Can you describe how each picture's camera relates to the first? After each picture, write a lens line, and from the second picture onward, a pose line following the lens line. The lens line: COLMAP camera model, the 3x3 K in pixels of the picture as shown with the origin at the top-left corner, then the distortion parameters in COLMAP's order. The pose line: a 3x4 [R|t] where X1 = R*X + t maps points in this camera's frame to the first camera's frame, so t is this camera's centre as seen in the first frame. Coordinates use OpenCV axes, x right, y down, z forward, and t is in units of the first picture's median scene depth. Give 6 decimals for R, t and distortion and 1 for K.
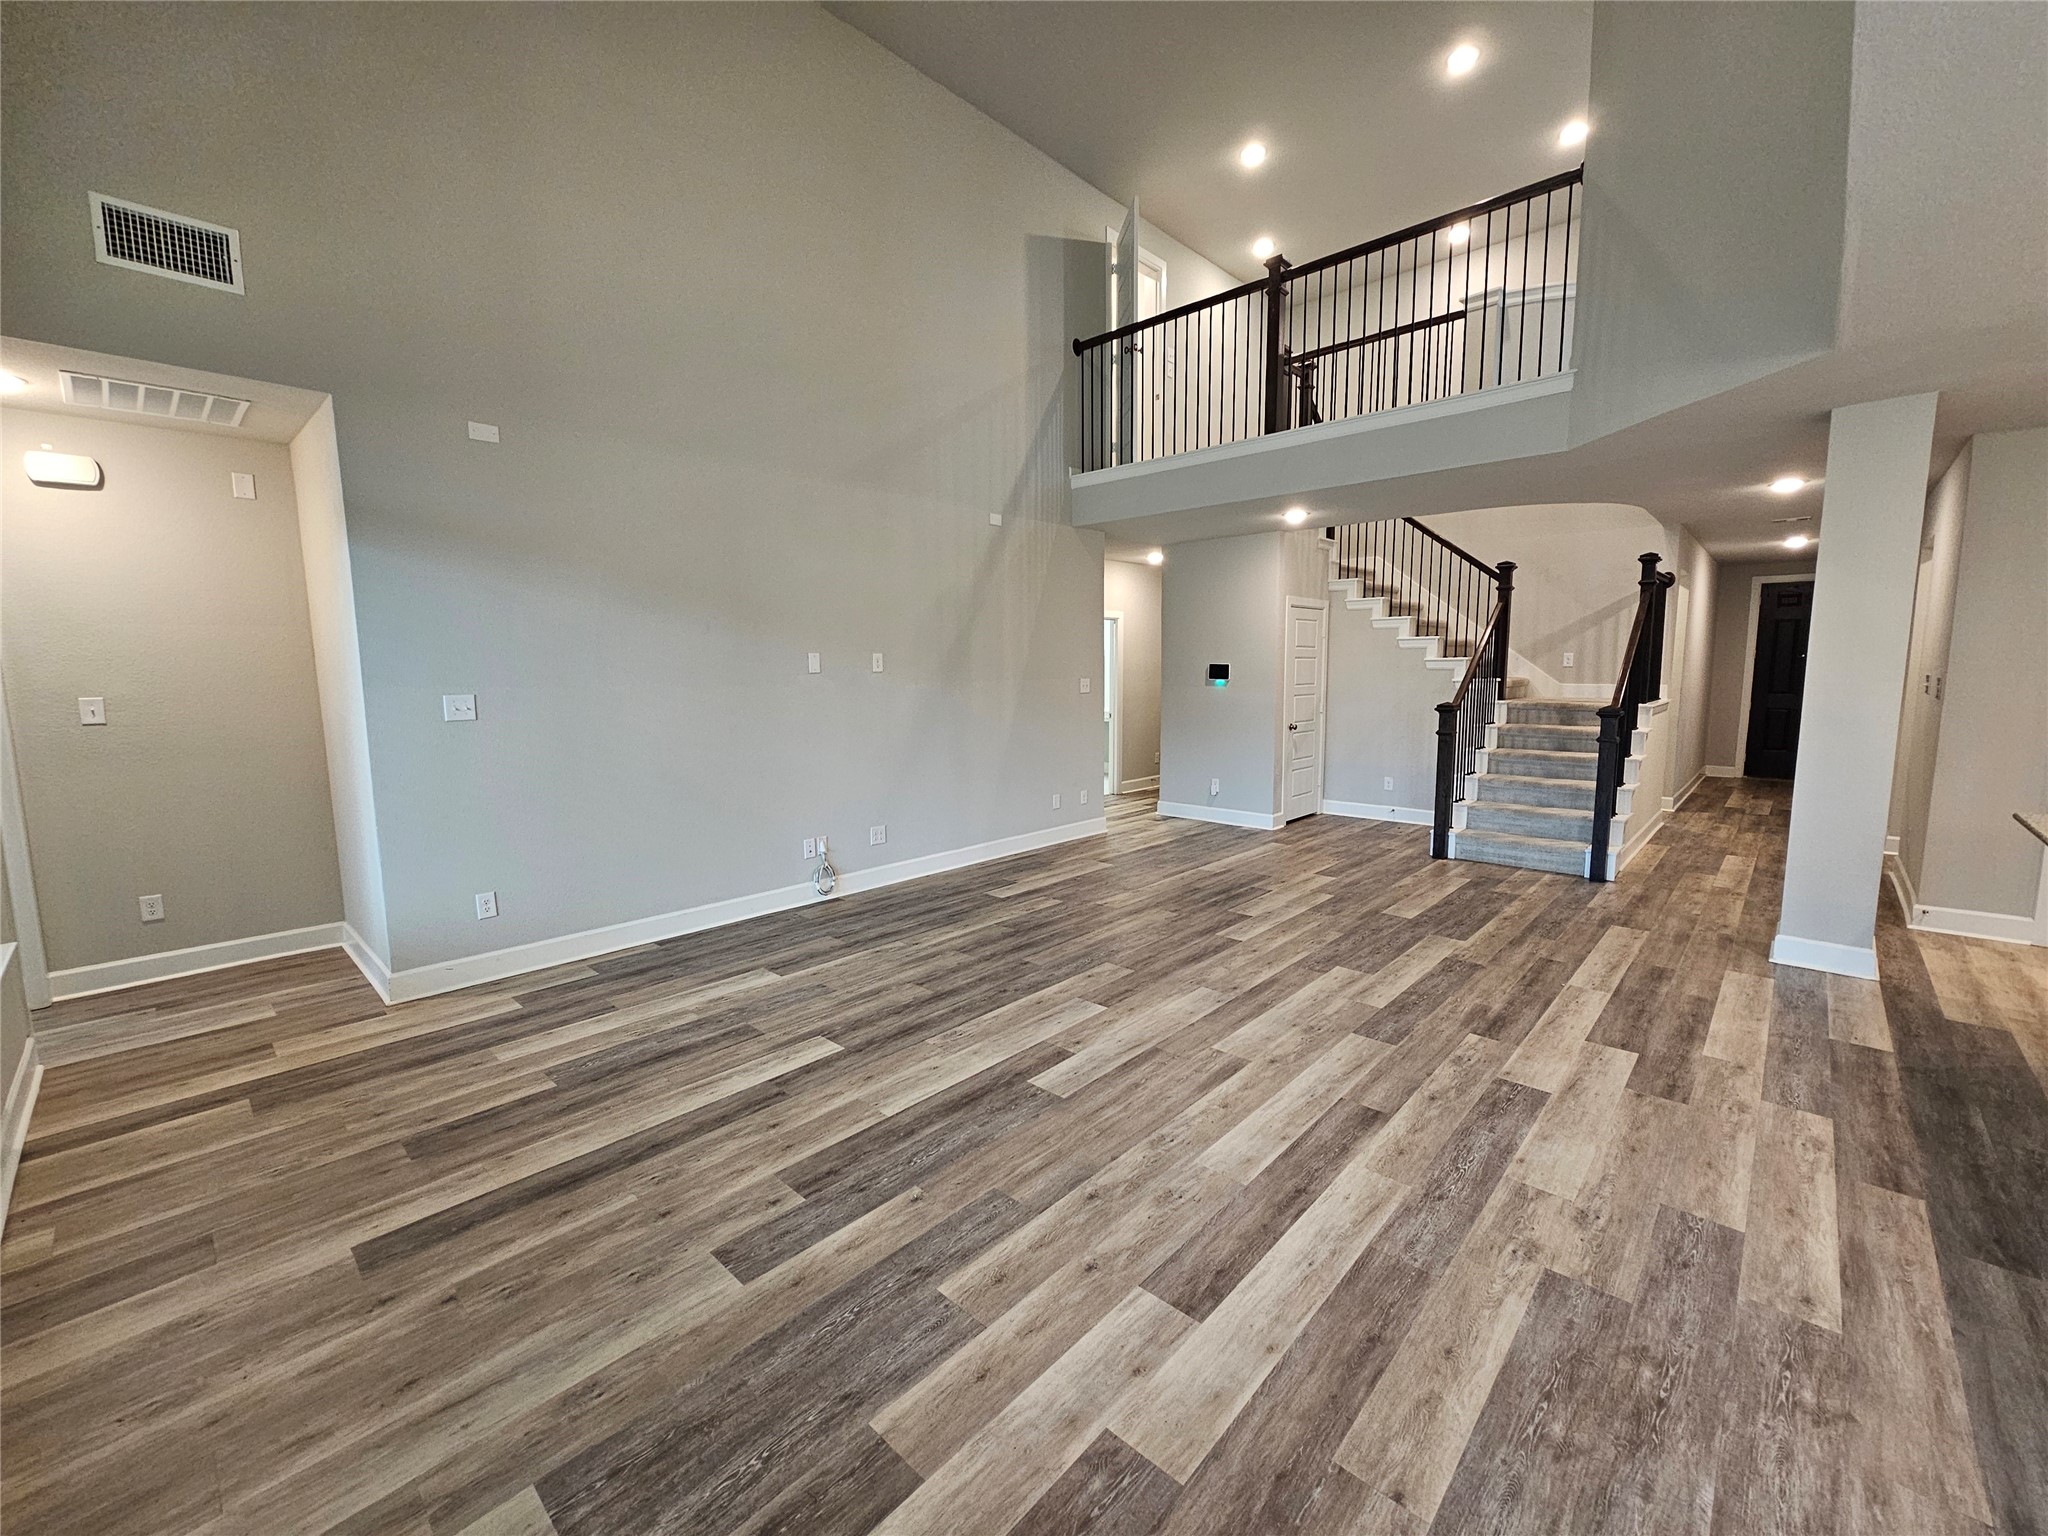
lens RADIAL K [[833.7, 0, 1033.9], [0, 833.7, 763.8], [0, 0, 1]] dist [-0.000079, -0.000177]
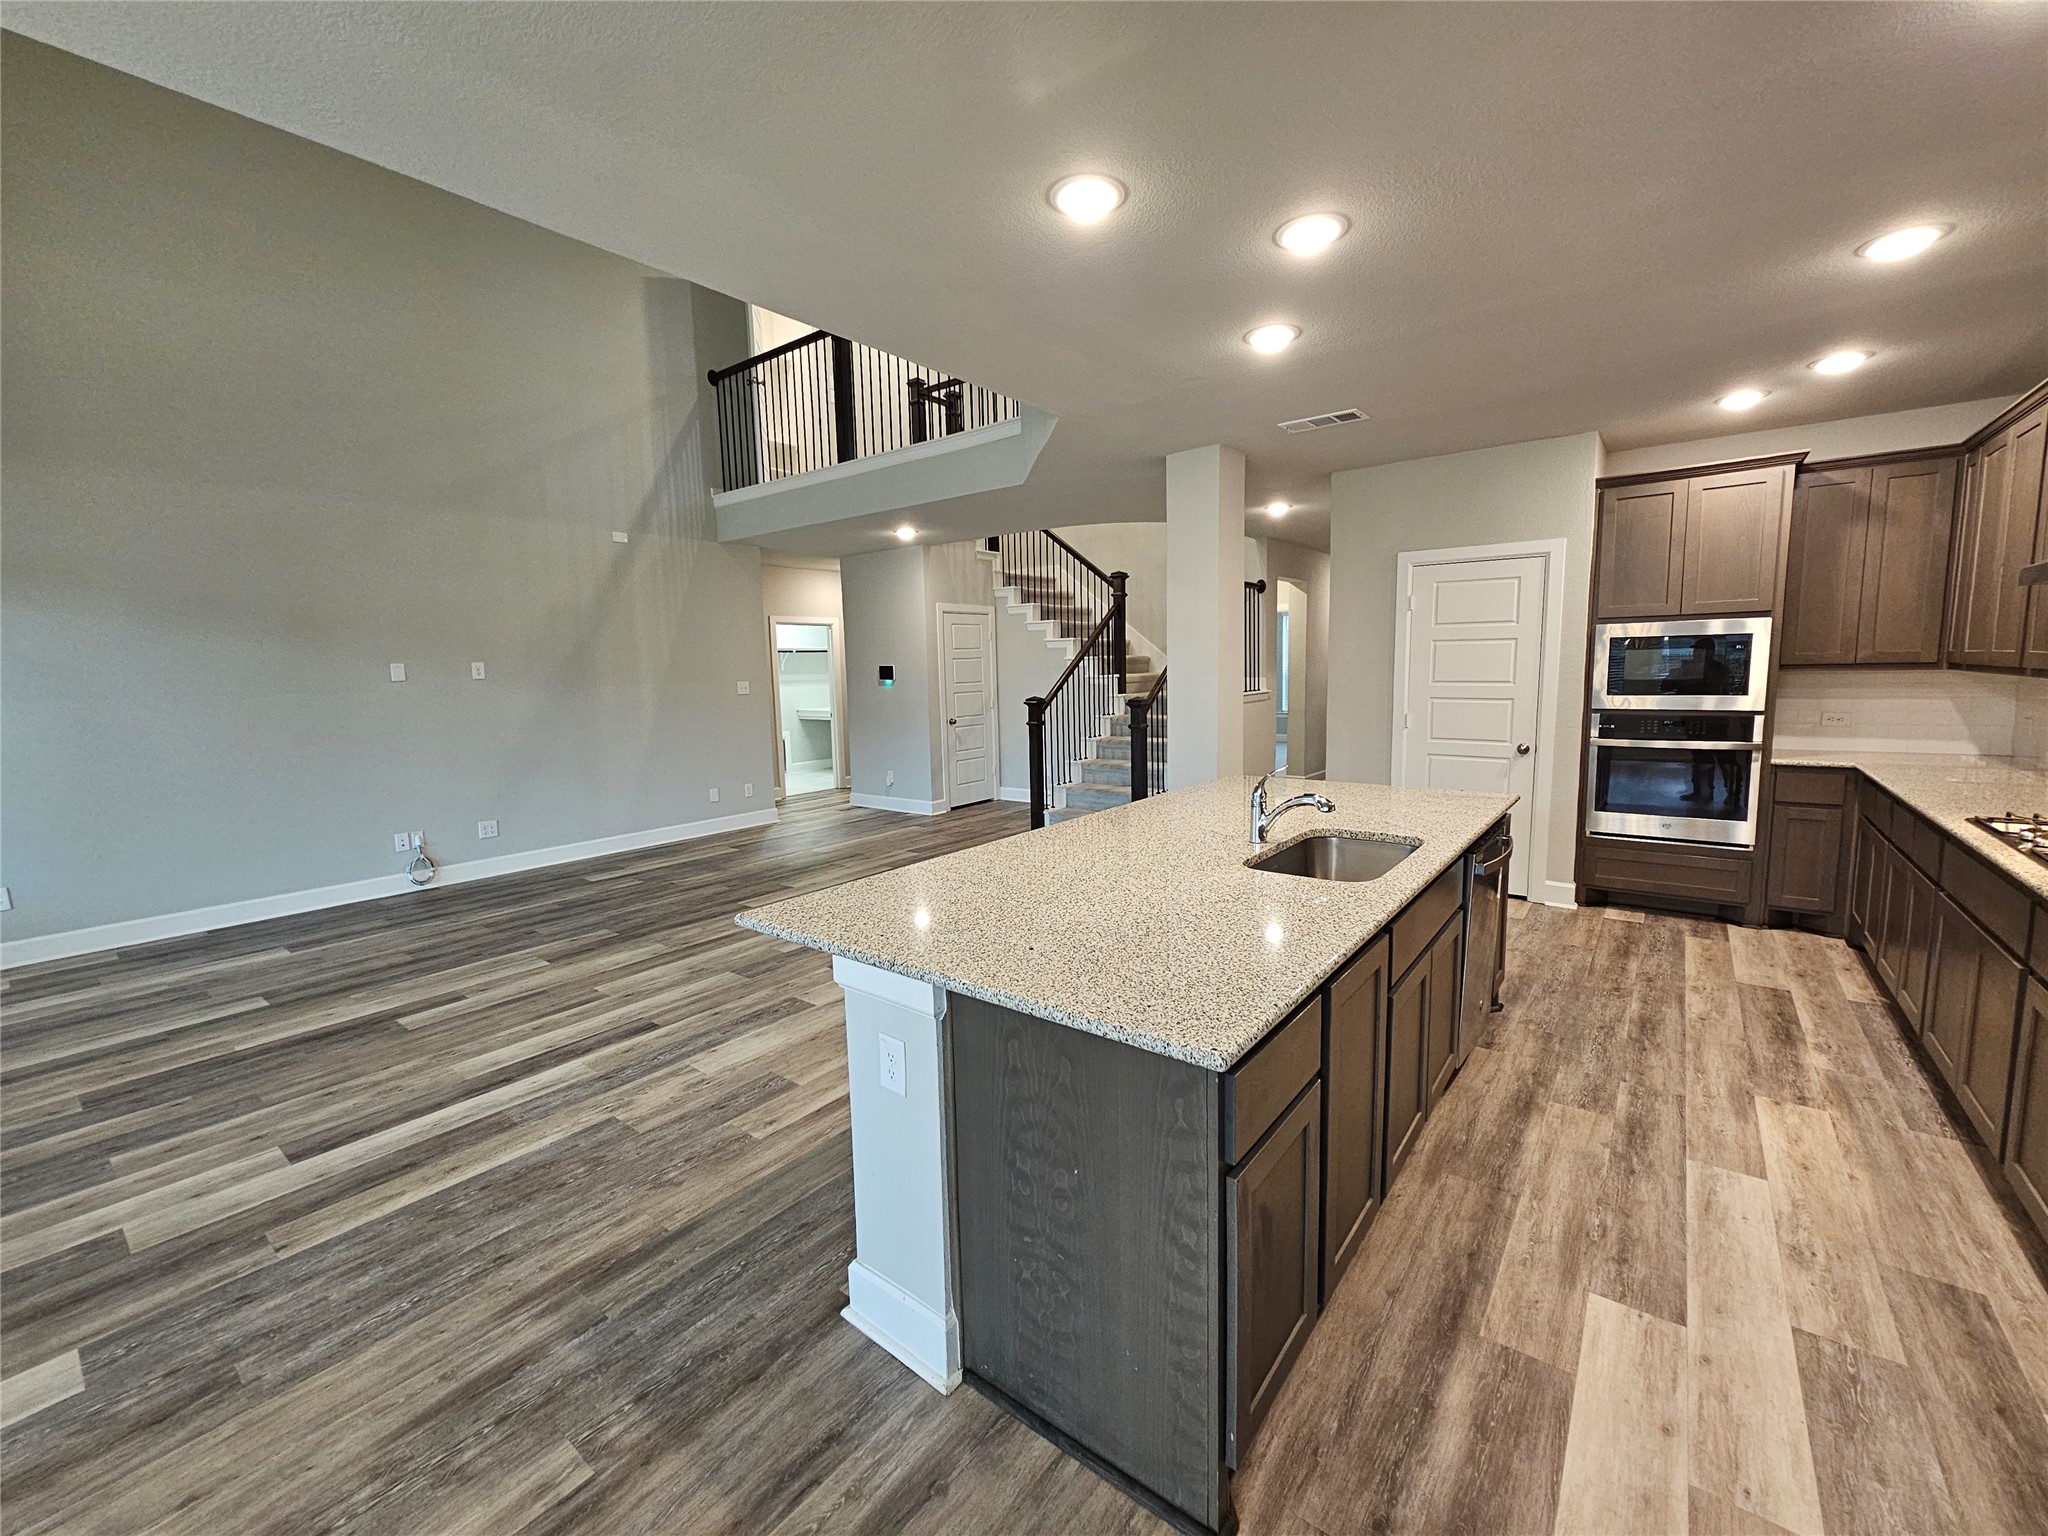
lens RADIAL K [[833.7, 0, 1033.9], [0, 833.7, 763.8], [0, 0, 1]] dist [-0.000079, -0.000177]
pose [[0.995790, -0.026798, 0.087655, 0.615588], [0.026743, 0.999641, 0.001801, 0.025016], [-0.087671, 0.000551, 0.996149, -0.212821]]
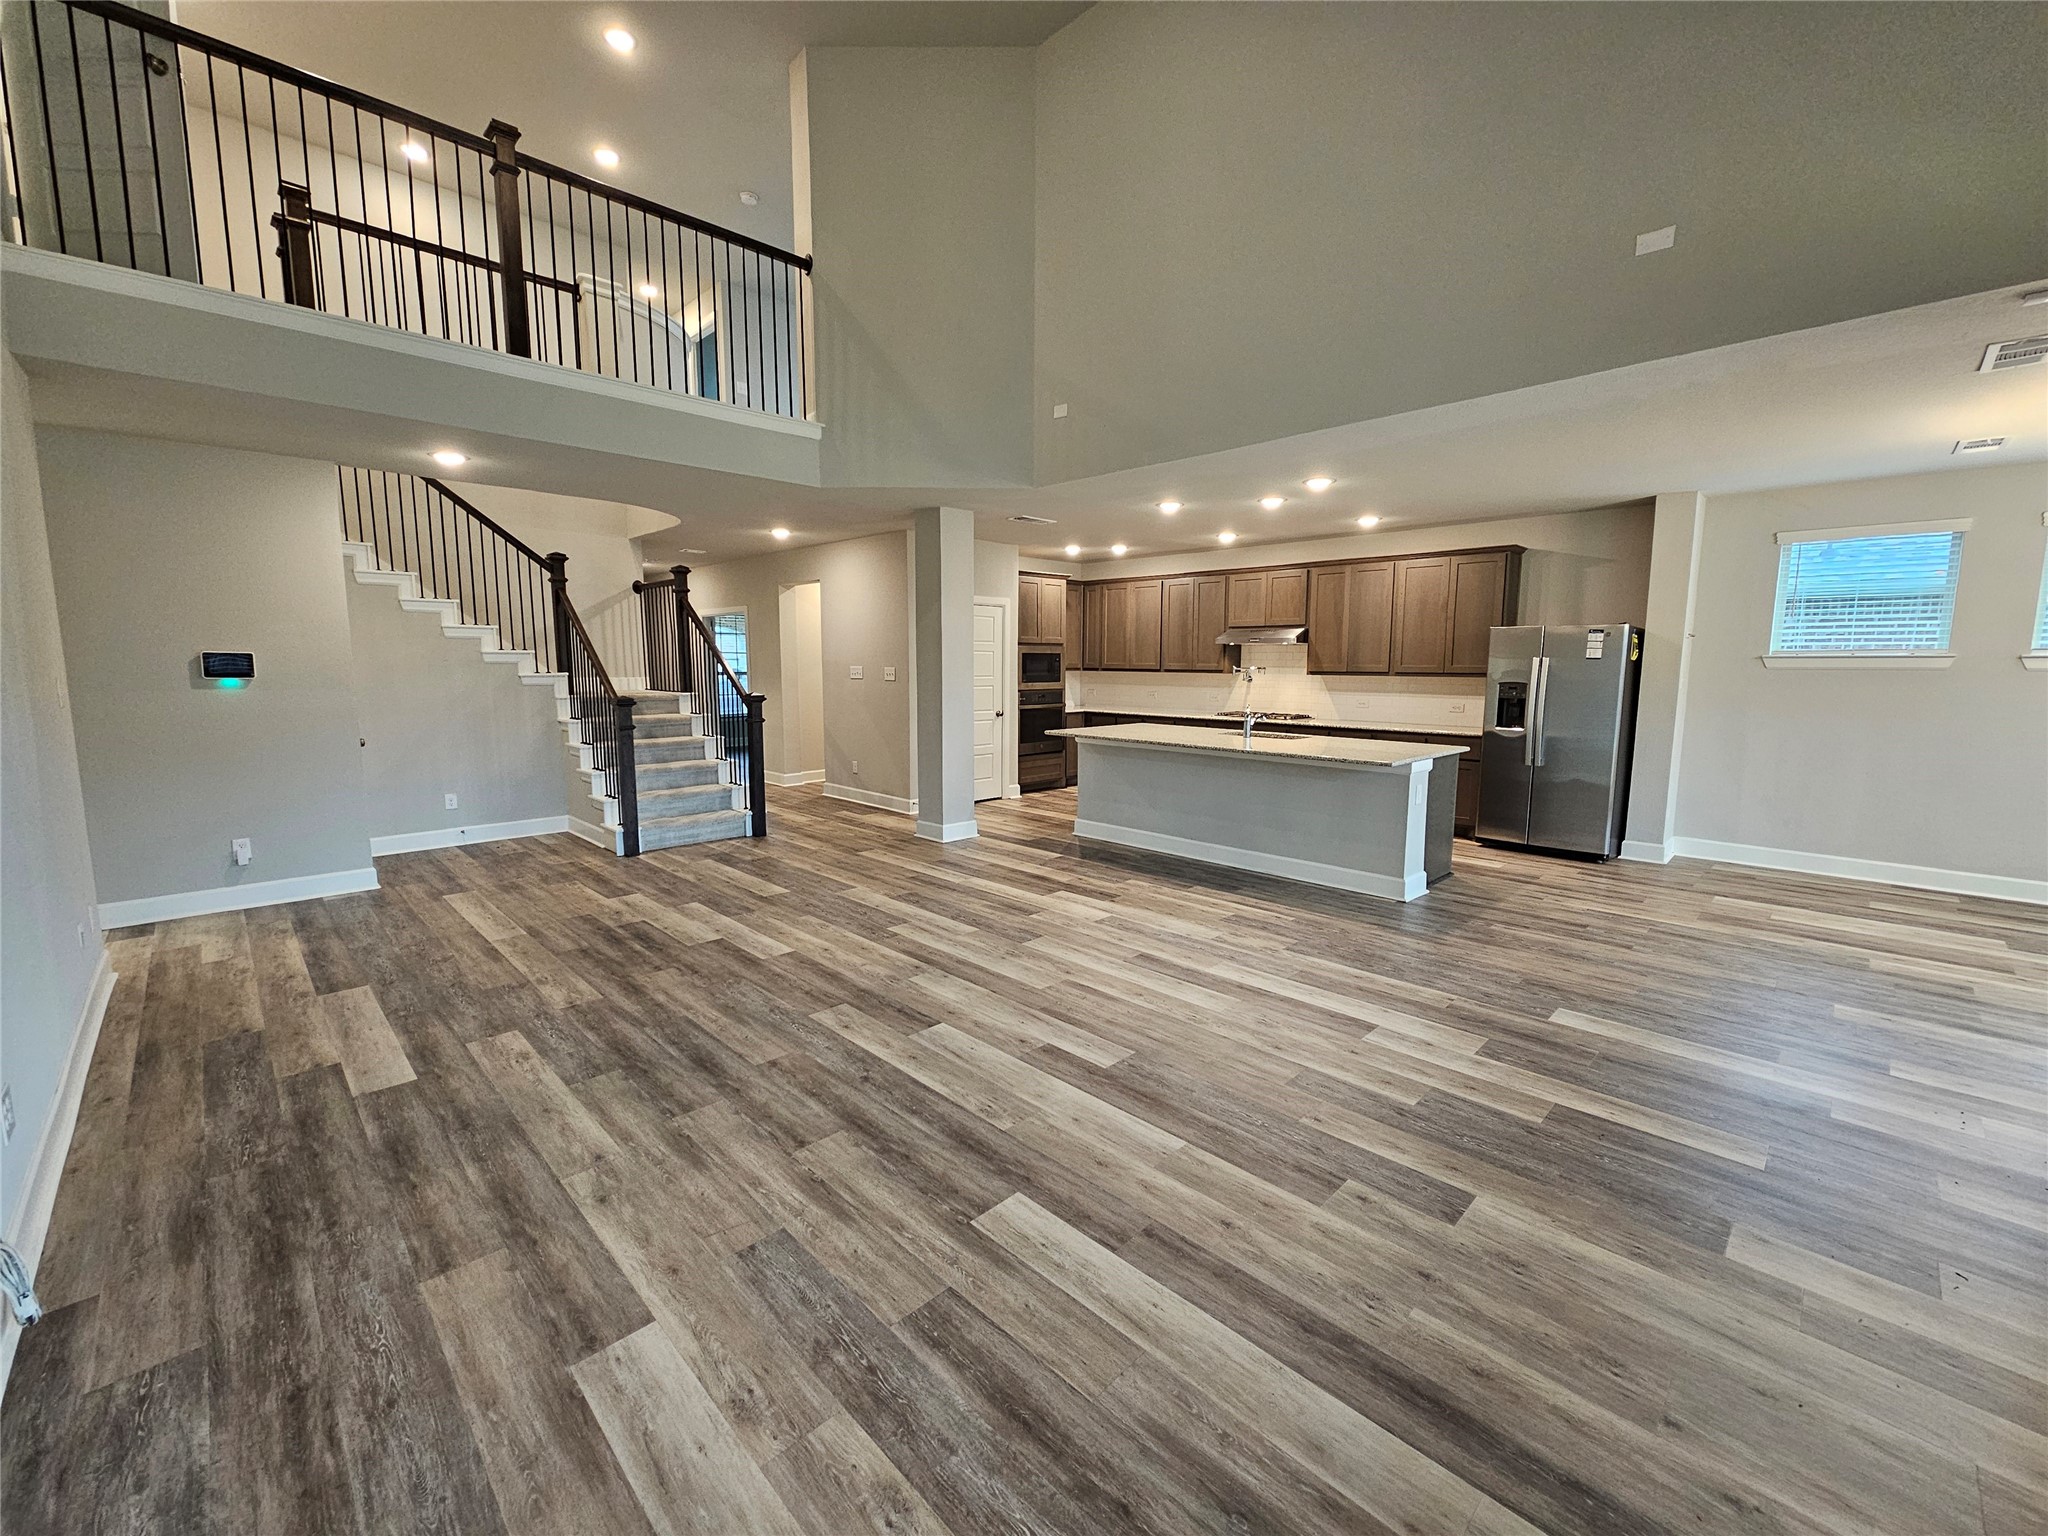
lens RADIAL K [[833.7, 0, 1033.9], [0, 833.7, 763.8], [0, 0, 1]] dist [-0.000079, -0.000177]
pose [[0.039810, -0.114712, 0.992601, -0.727219], [0.113622, 0.987465, 0.109562, -0.074875], [-0.992726, 0.108420, 0.052345, 0.750064]]
